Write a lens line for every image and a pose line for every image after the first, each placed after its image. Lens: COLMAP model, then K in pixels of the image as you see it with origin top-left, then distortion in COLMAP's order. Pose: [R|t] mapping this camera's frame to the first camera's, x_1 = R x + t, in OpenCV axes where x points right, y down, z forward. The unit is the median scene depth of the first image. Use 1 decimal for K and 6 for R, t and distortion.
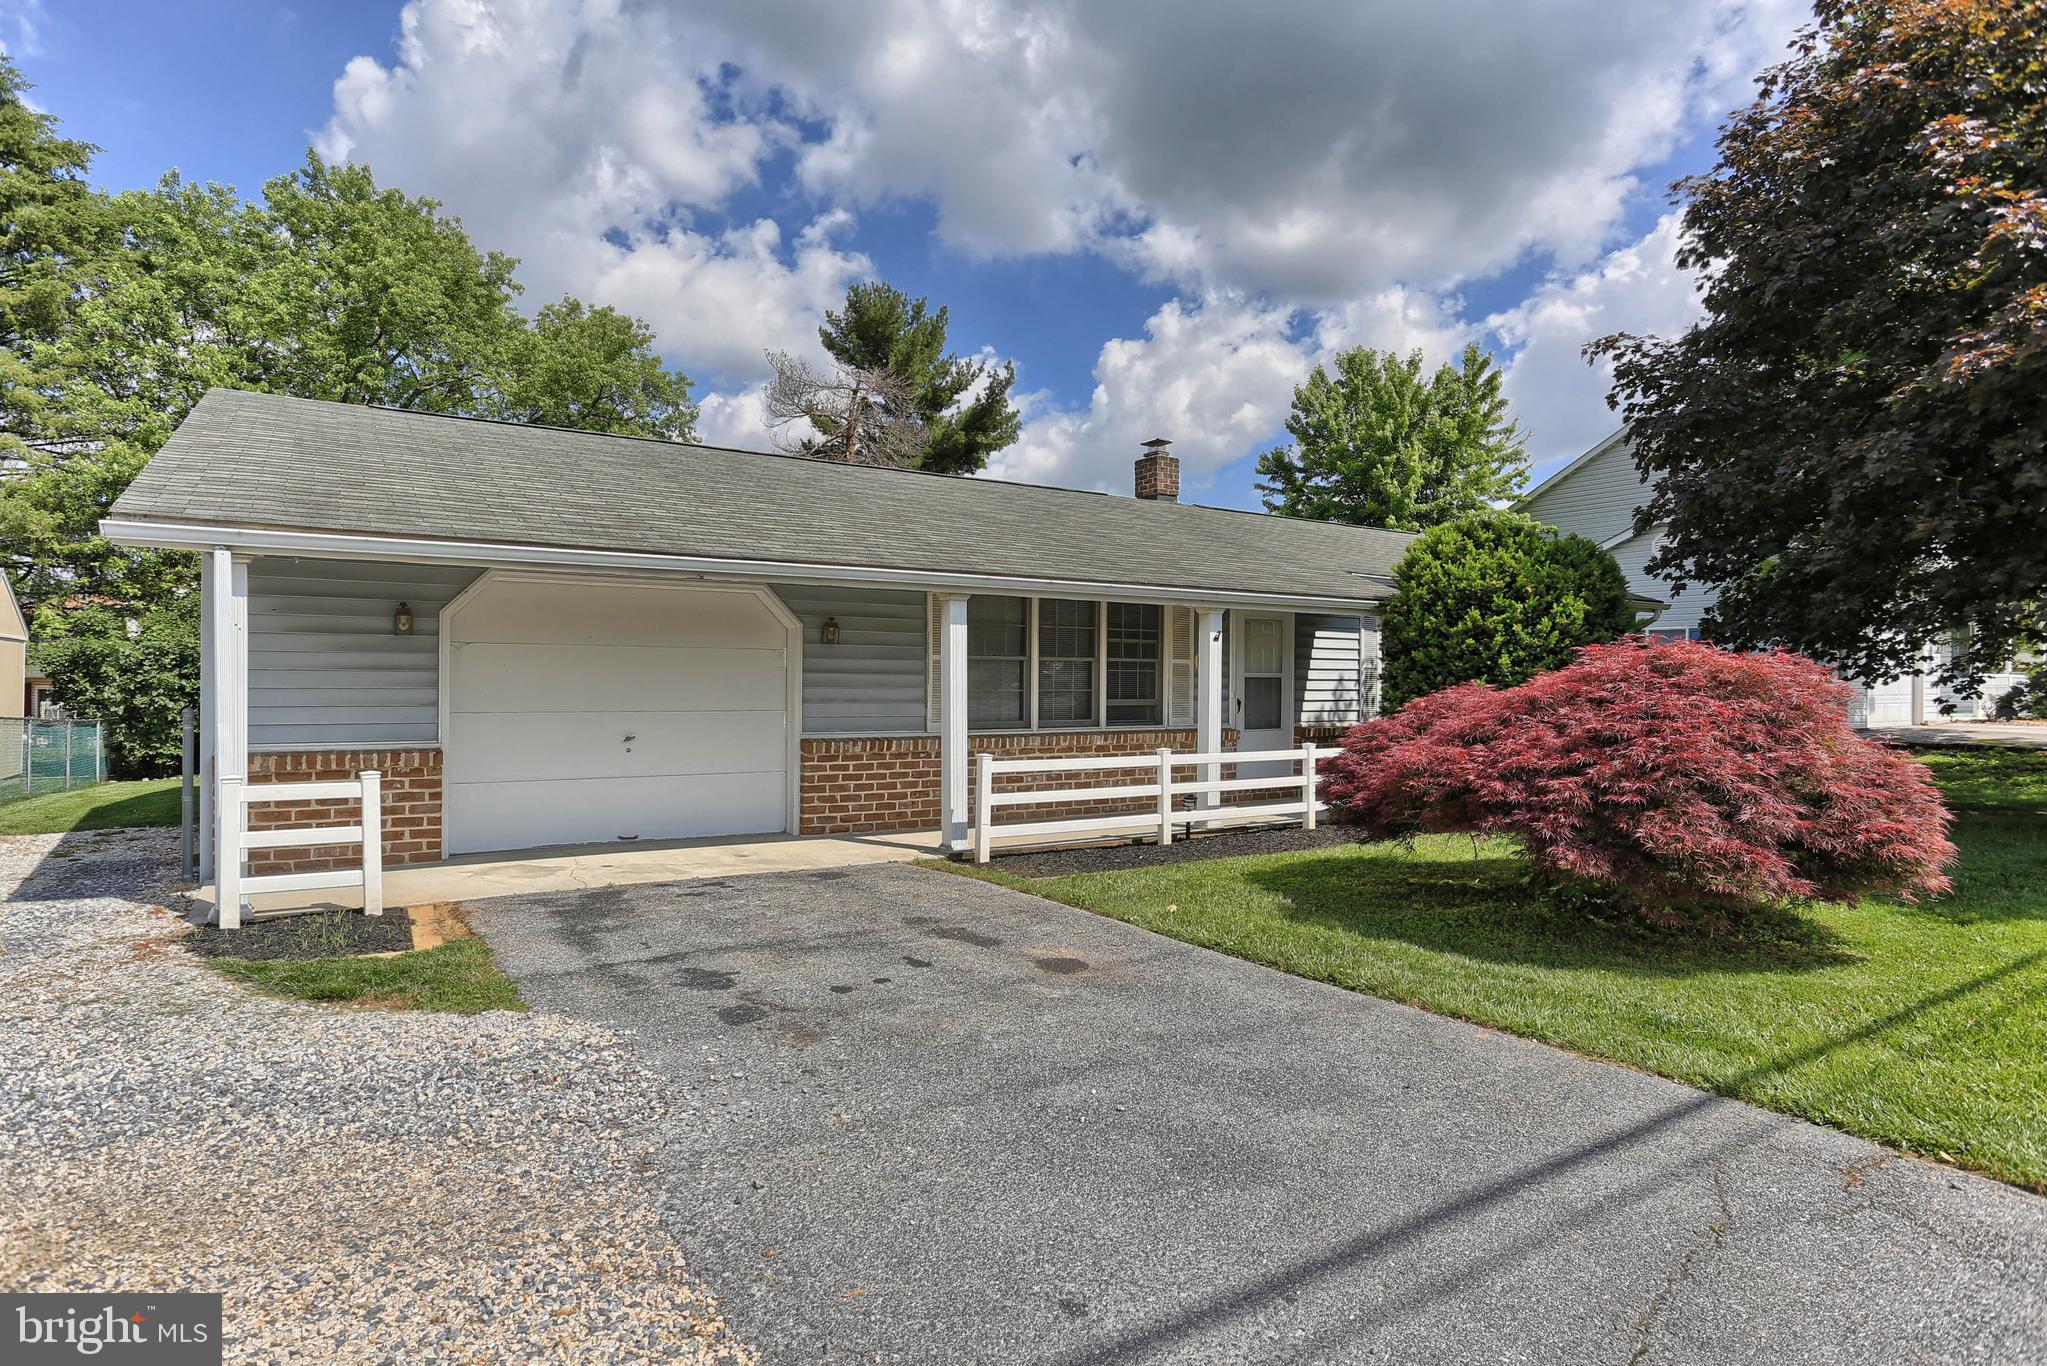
lens RADIAL K [[1123.6, 0, 1023.5], [0, 1123.6, 683.0], [0, 0, 1]] dist [-0.032321, 0.009969]
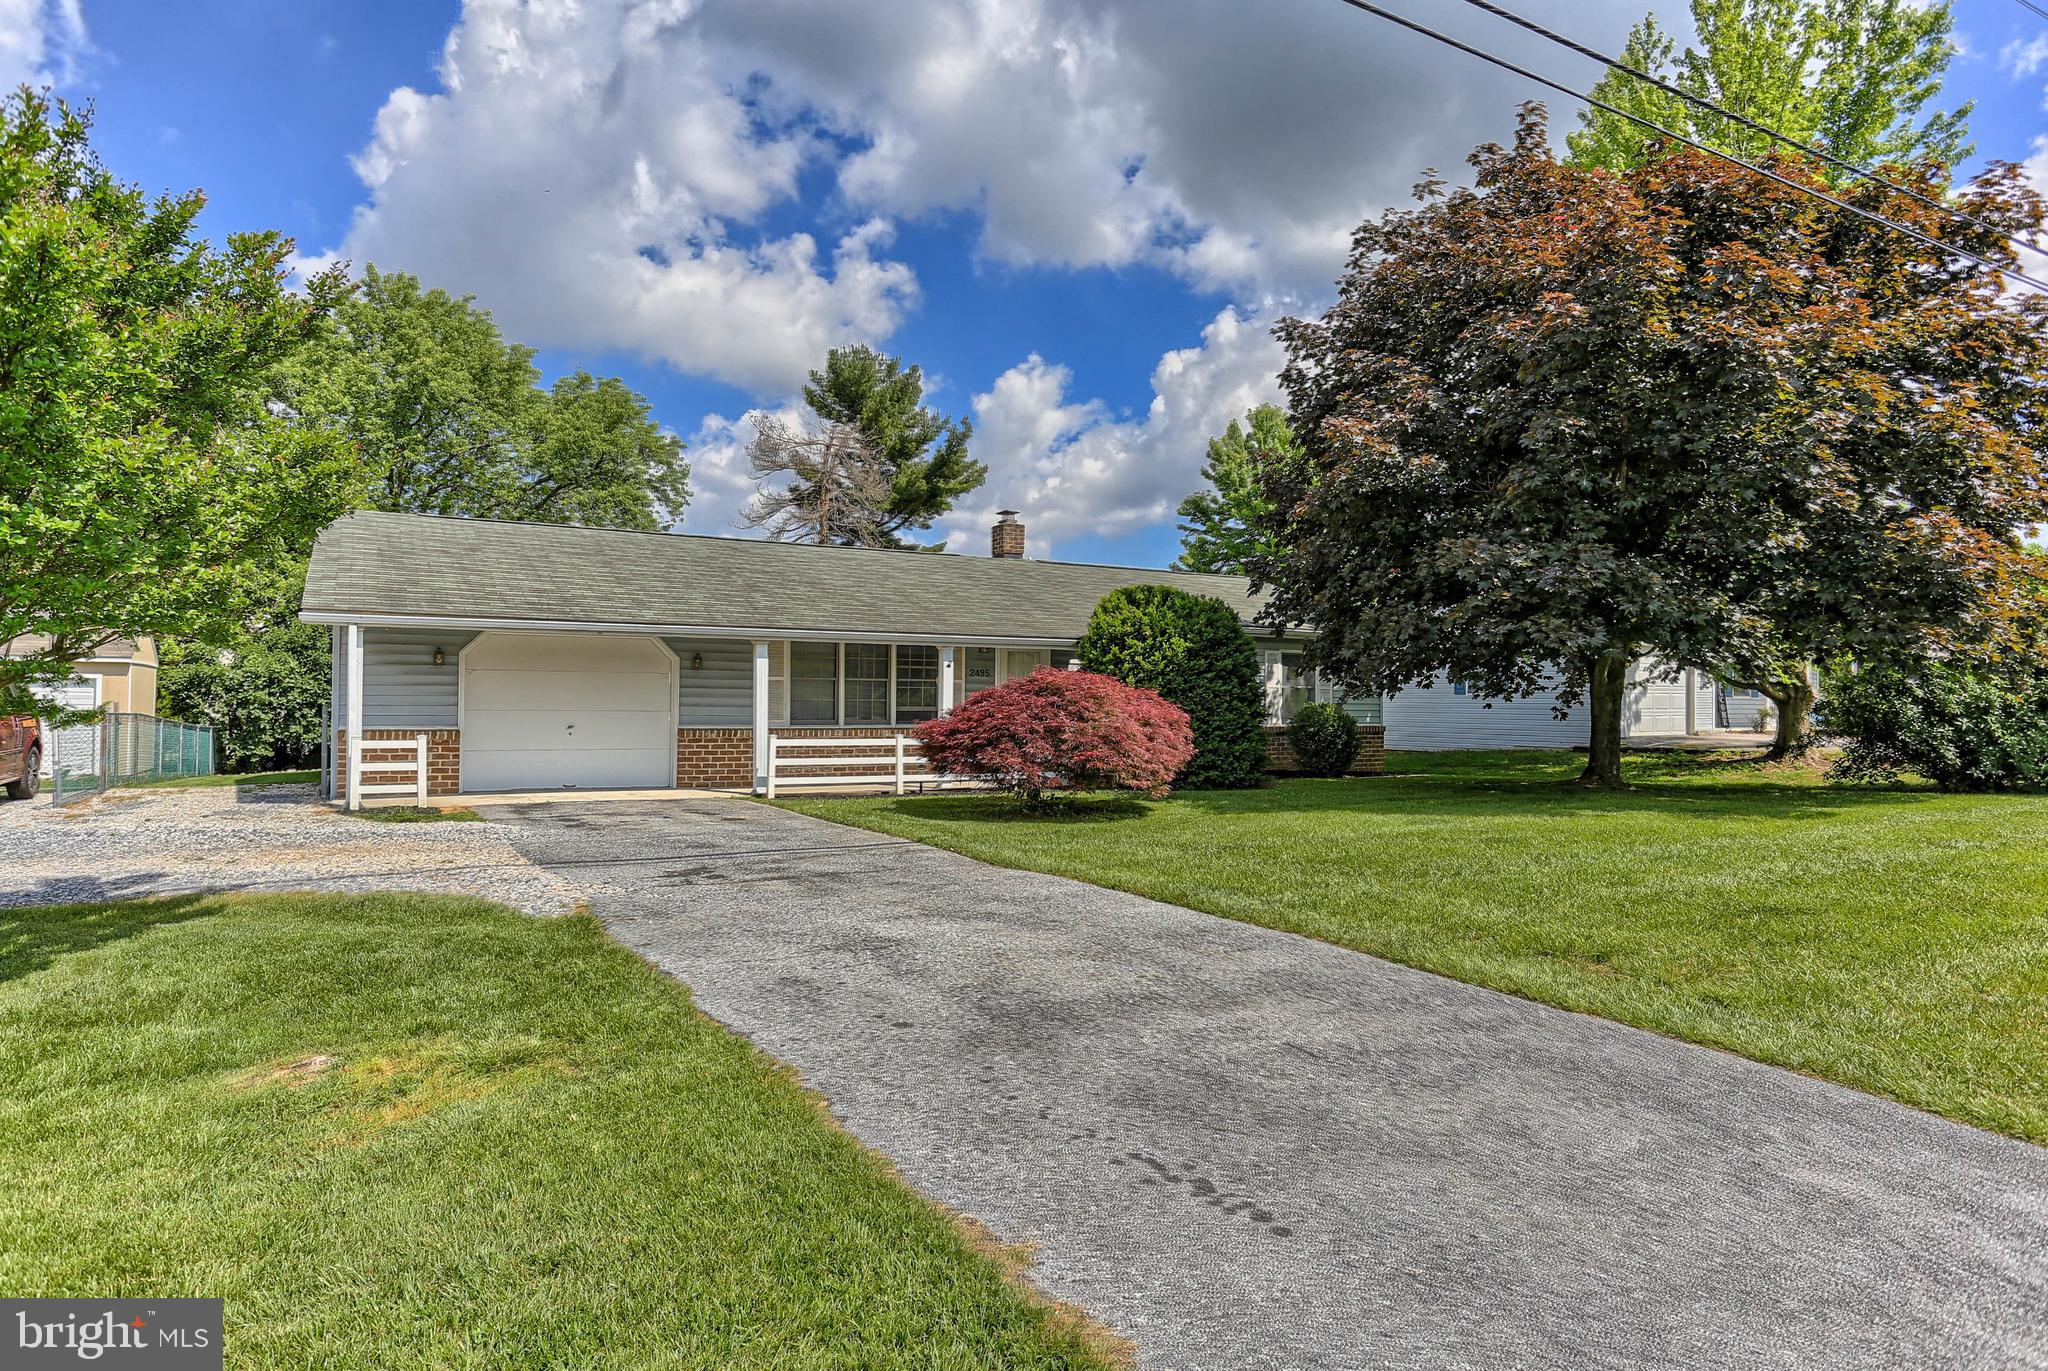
lens RADIAL K [[1194.6, 0, 1024.0], [0, 1194.6, 685.5], [0, 0, 1]] dist [-0.028561, -0.000098]
pose [[0.998812, -0.000843, -0.048717, 0.188964], [-0.000073, 0.999823, -0.018800, 0.009811], [0.048724, 0.018782, 0.998636, -0.341179]]
